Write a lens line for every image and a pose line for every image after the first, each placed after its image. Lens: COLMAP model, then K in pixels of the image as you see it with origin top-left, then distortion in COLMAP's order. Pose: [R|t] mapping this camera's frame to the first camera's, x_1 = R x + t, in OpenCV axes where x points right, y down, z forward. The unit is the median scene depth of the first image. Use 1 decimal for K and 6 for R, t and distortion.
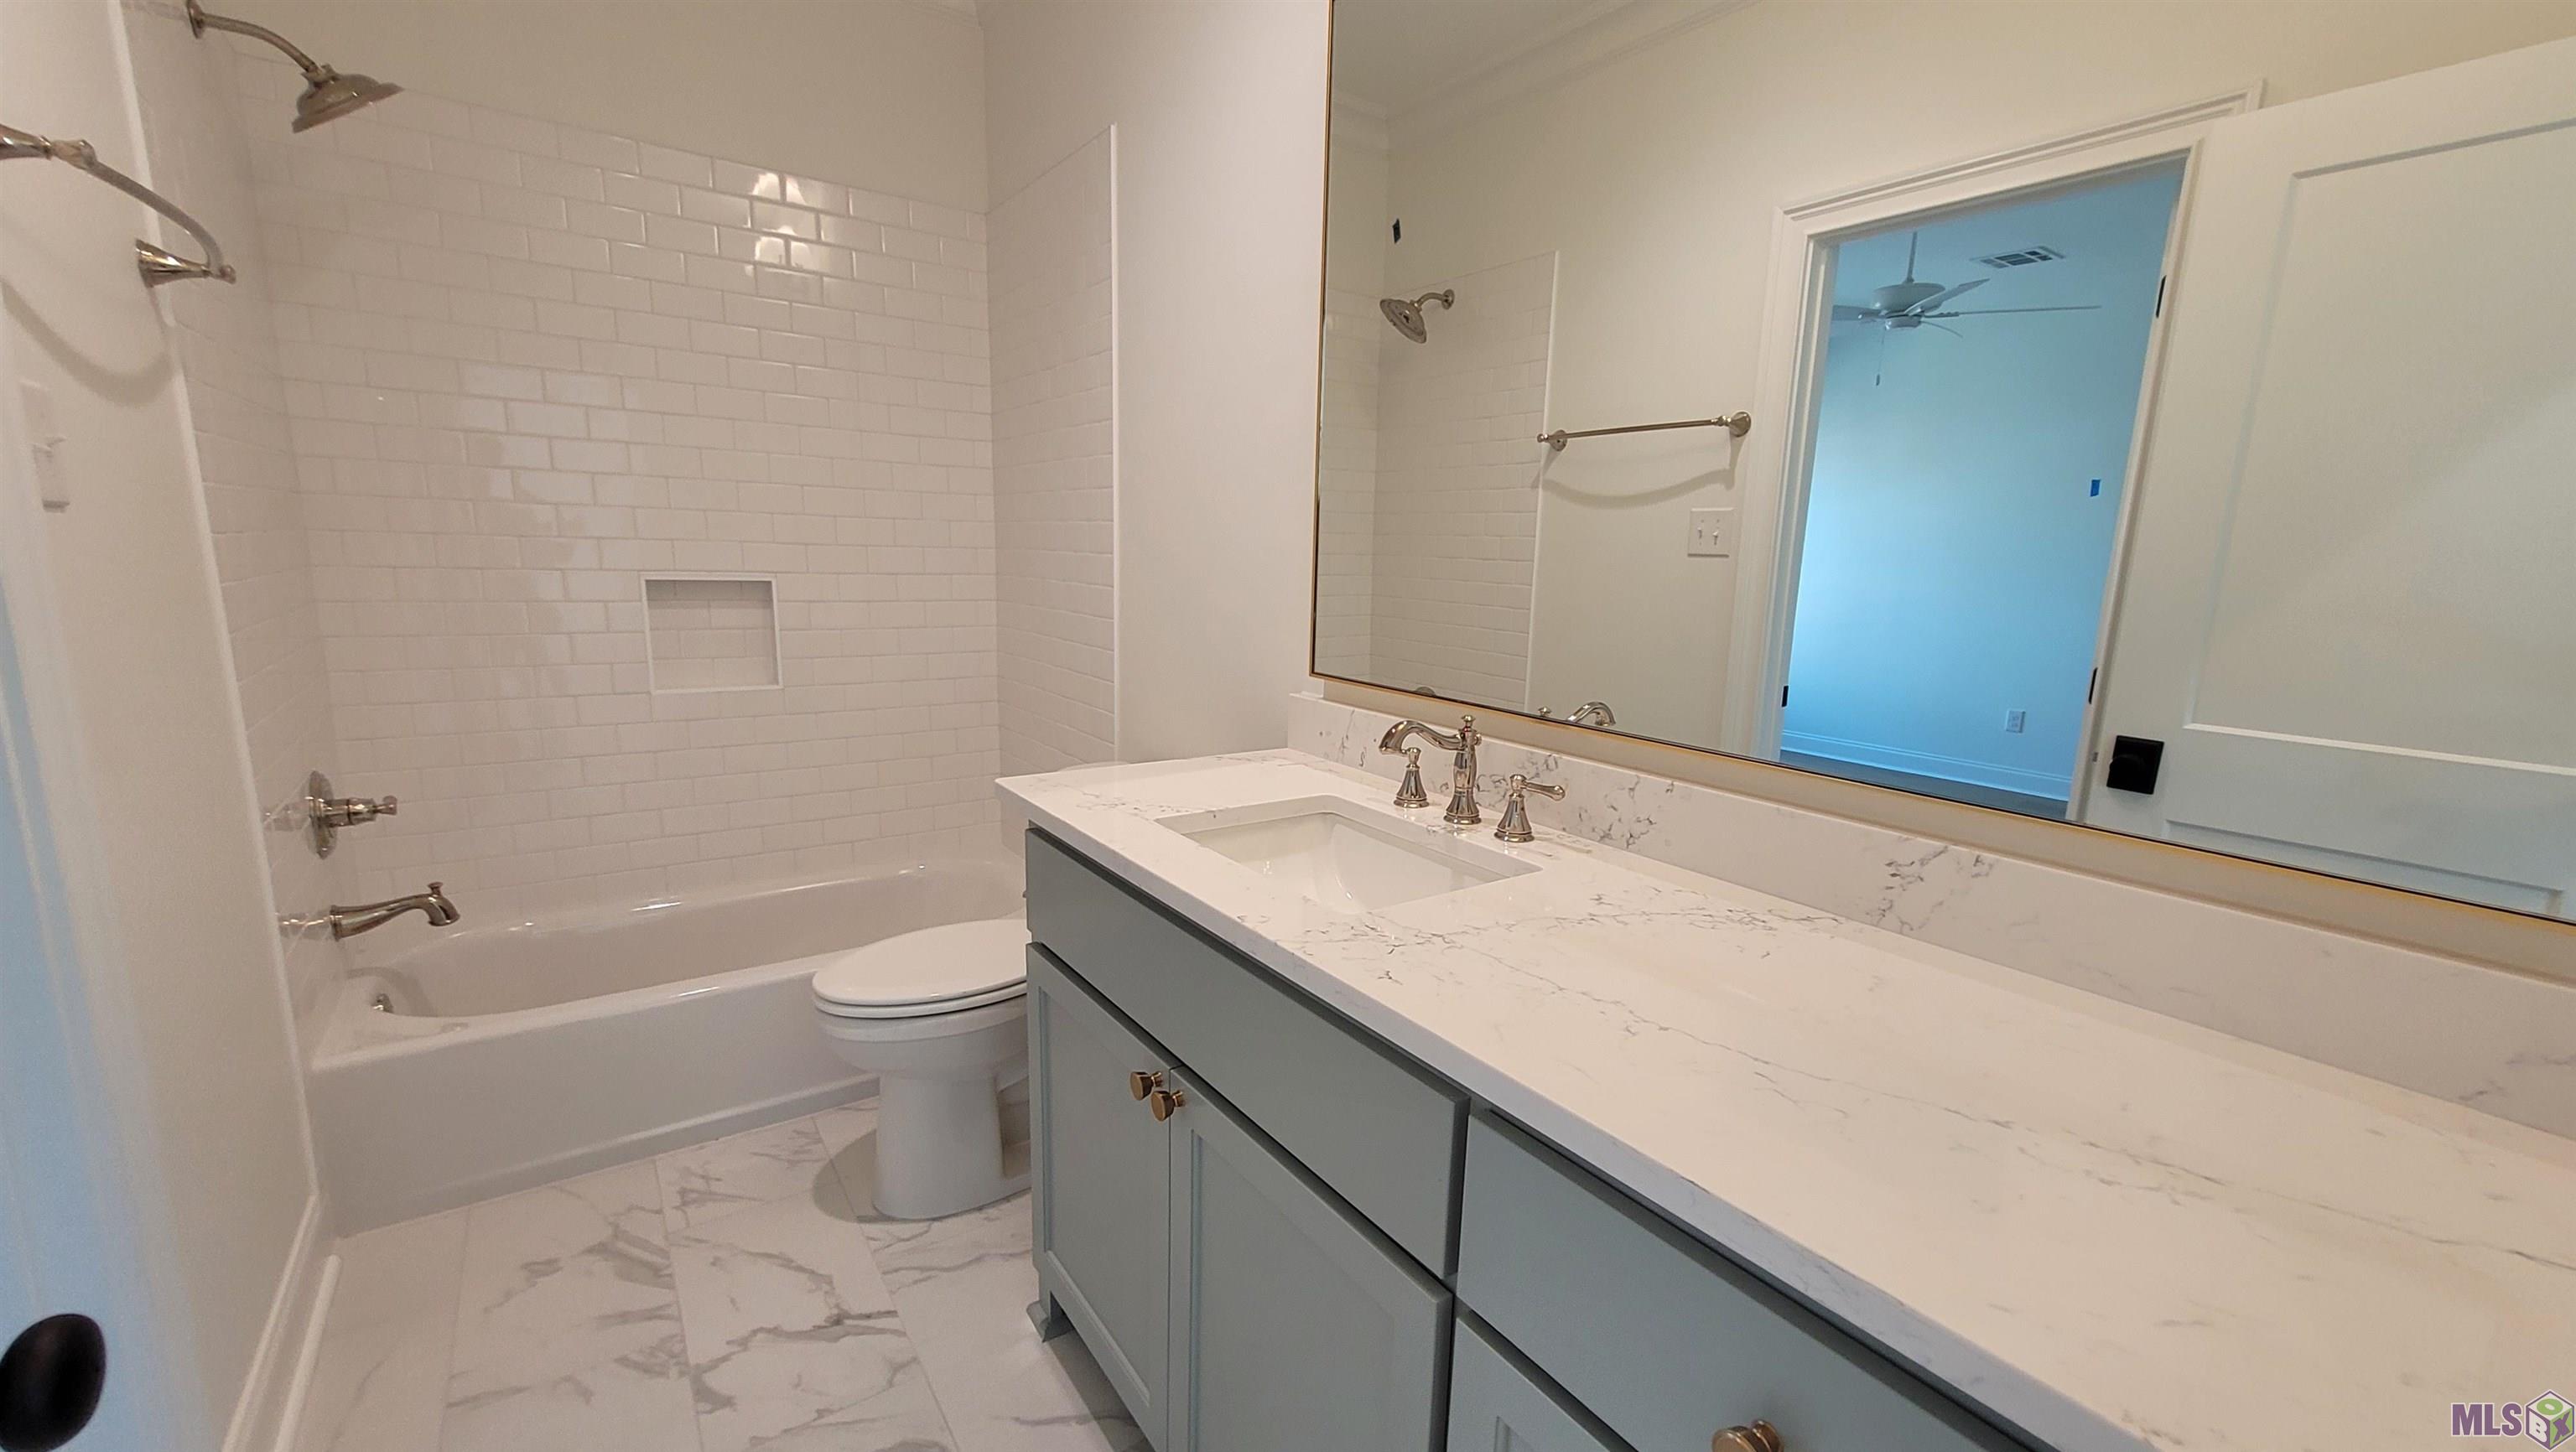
lens RADIAL K [[1035.4, 0, 1312.5], [0, 1035.4, 747.7], [0, 0, 1]] dist [0.009764, -0.000675]
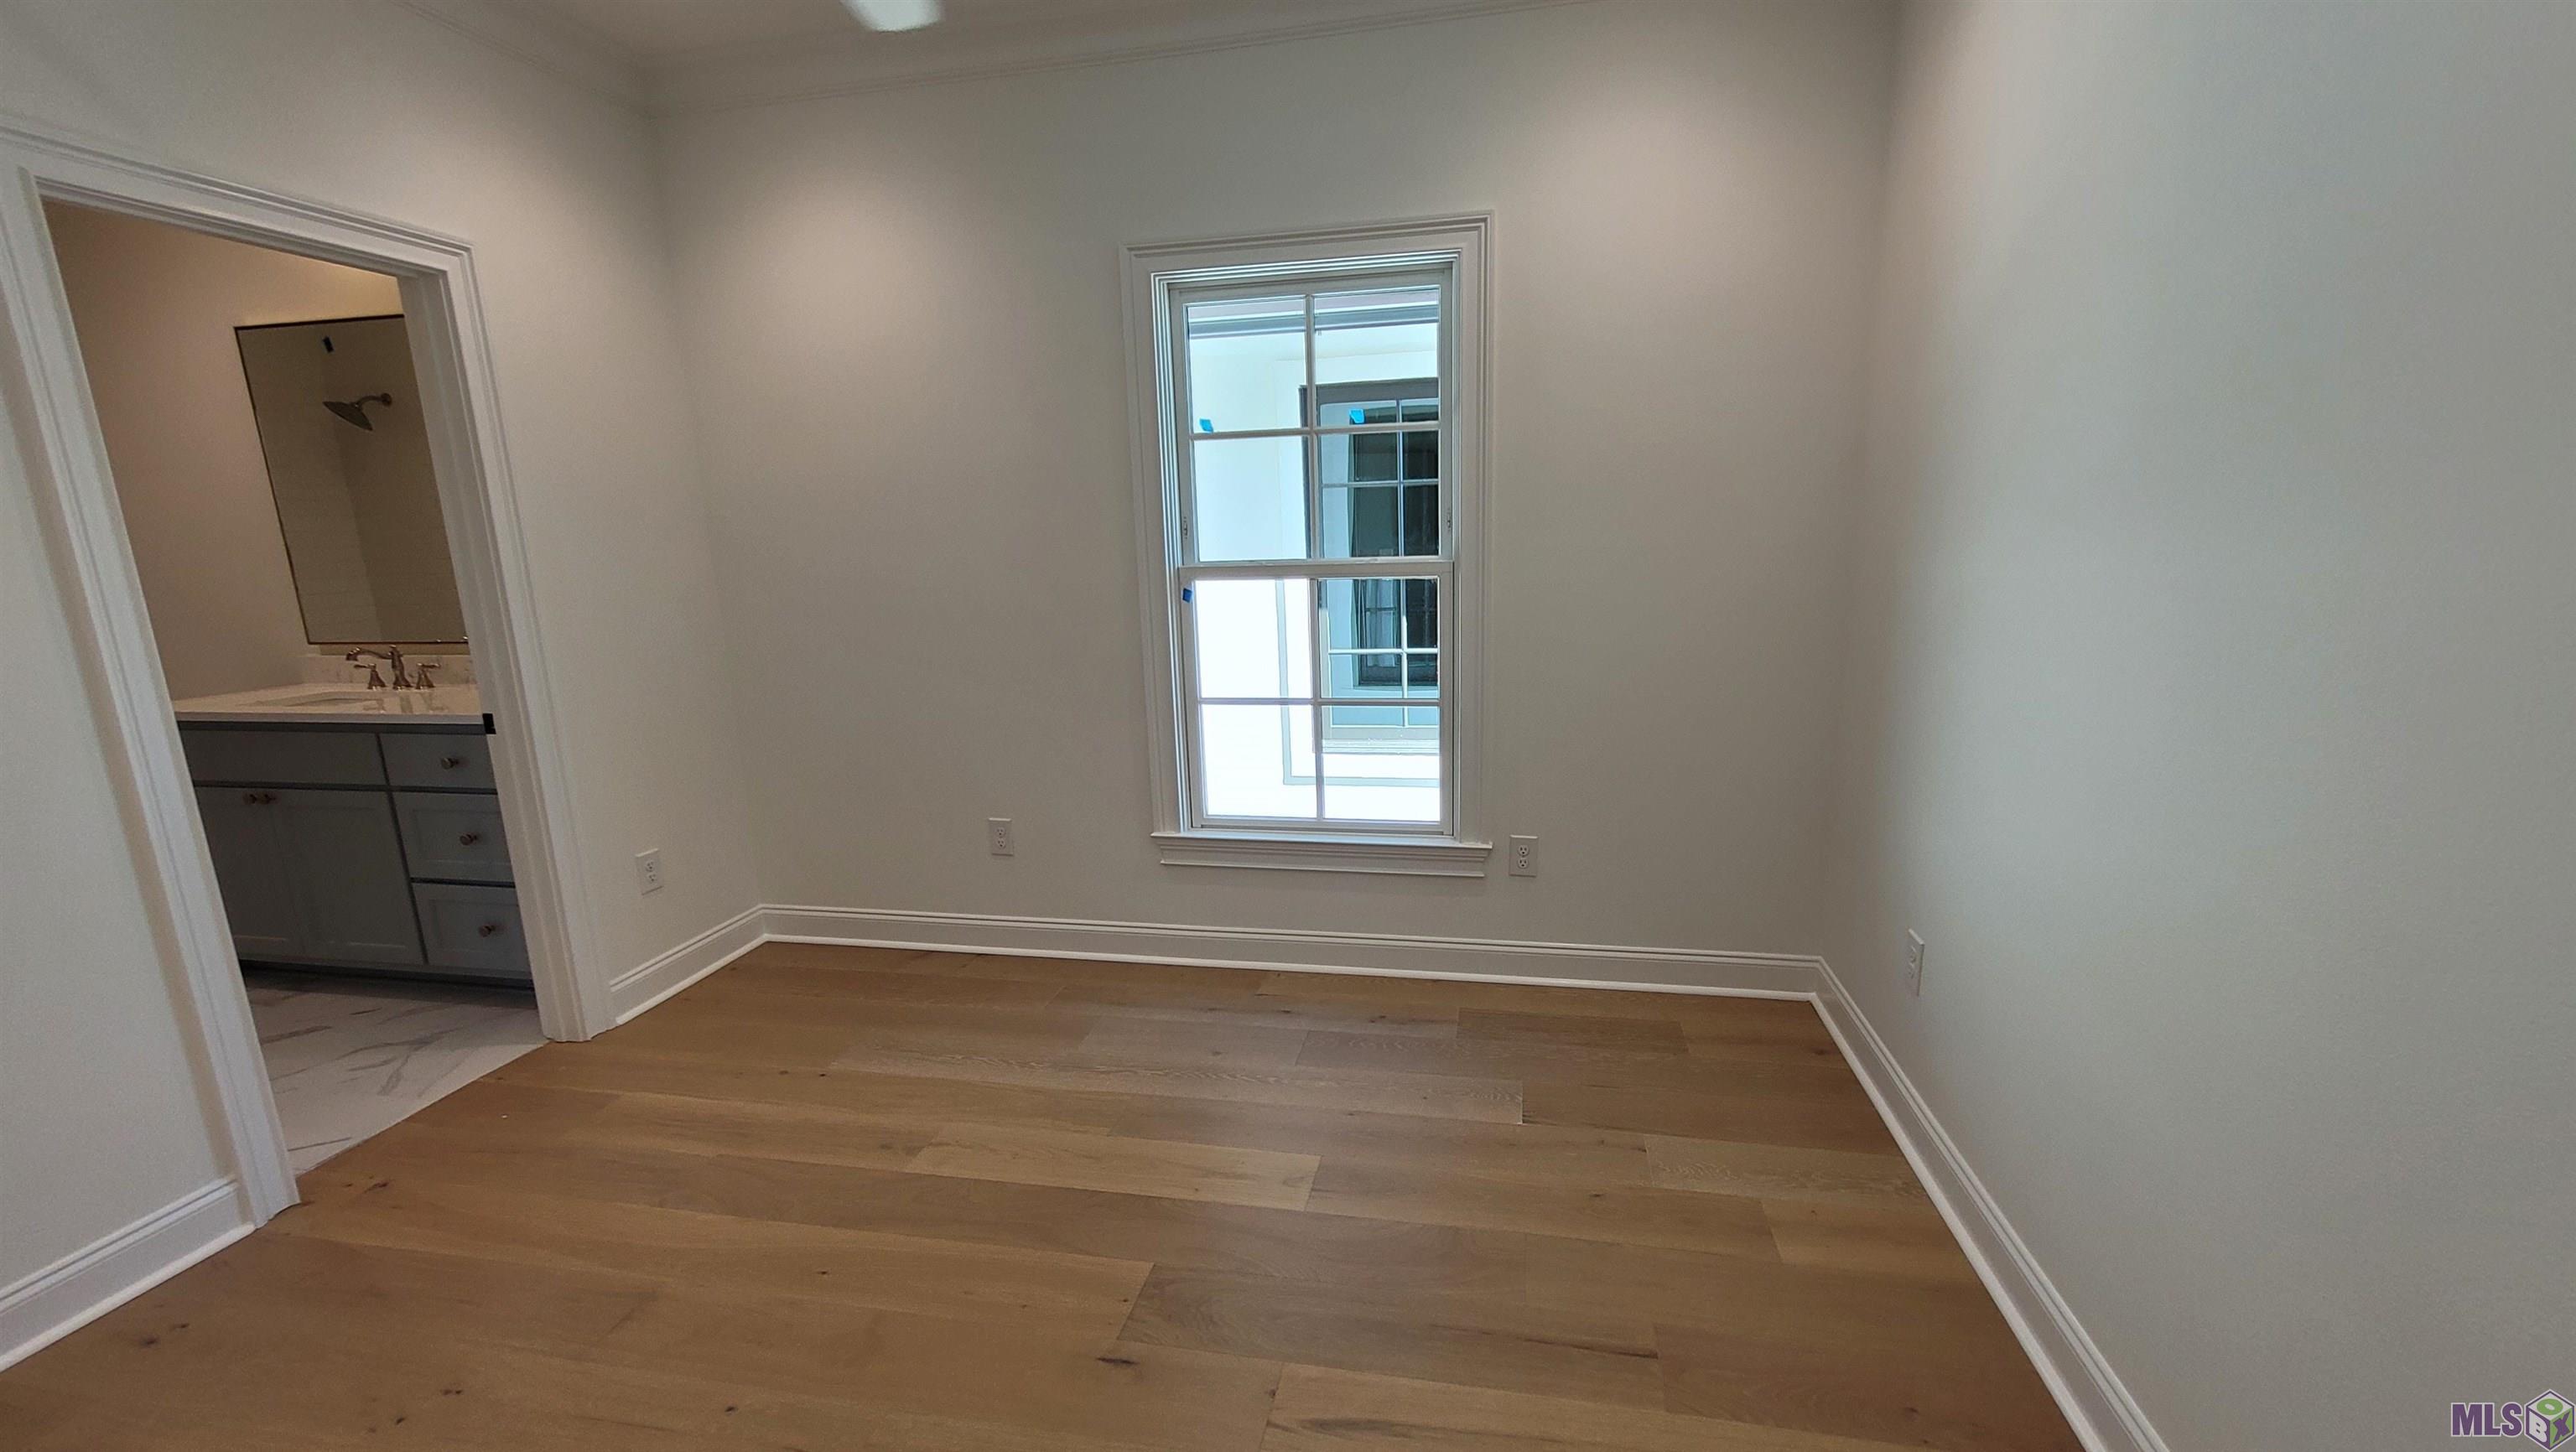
lens RADIAL K [[1035.4, 0, 1312.5], [0, 1035.4, 747.7], [0, 0, 1]] dist [0.009764, -0.000675]
pose [[0.733989, -0.183384, 0.653934, 0.085588], [0.168180, 0.981945, 0.086599, 0.366318], [-0.658008, 0.046416, 0.751579, -2.362005]]
